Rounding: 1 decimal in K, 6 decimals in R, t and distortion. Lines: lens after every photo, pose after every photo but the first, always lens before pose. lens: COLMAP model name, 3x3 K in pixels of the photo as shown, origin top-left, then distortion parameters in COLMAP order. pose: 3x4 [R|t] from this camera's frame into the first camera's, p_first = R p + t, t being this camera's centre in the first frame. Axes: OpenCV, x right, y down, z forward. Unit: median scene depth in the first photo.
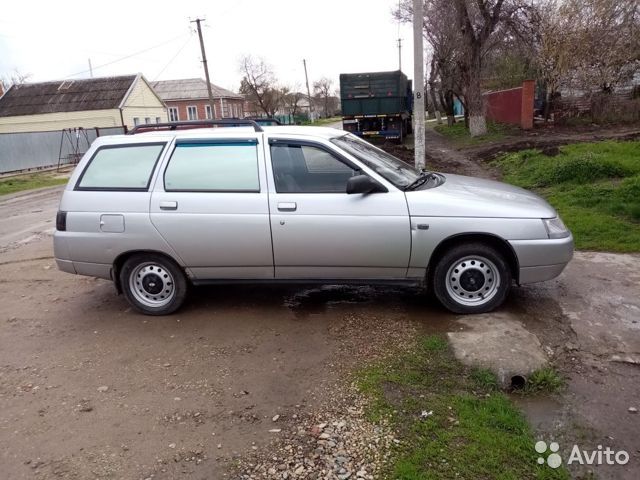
lens RADIAL K [[504.5, 0, 315.9], [0, 504.5, 239.9], [0, 0, 1]] dist [0.023724, -0.001689]
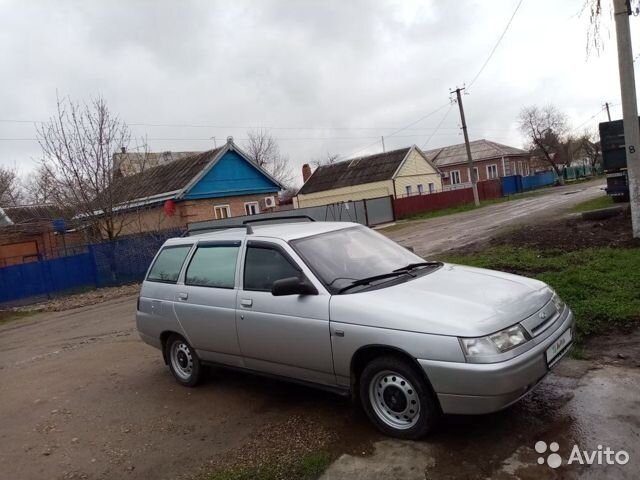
lens RADIAL K [[504.5, 0, 315.9], [0, 504.5, 239.9], [0, 0, 1]] dist [0.023724, -0.001689]
pose [[0.829527, -0.015646, -0.558247, 0.619642], [-0.047409, 0.994026, -0.098306, -0.092469], [0.556451, 0.108013, 0.823830, 0.144937]]
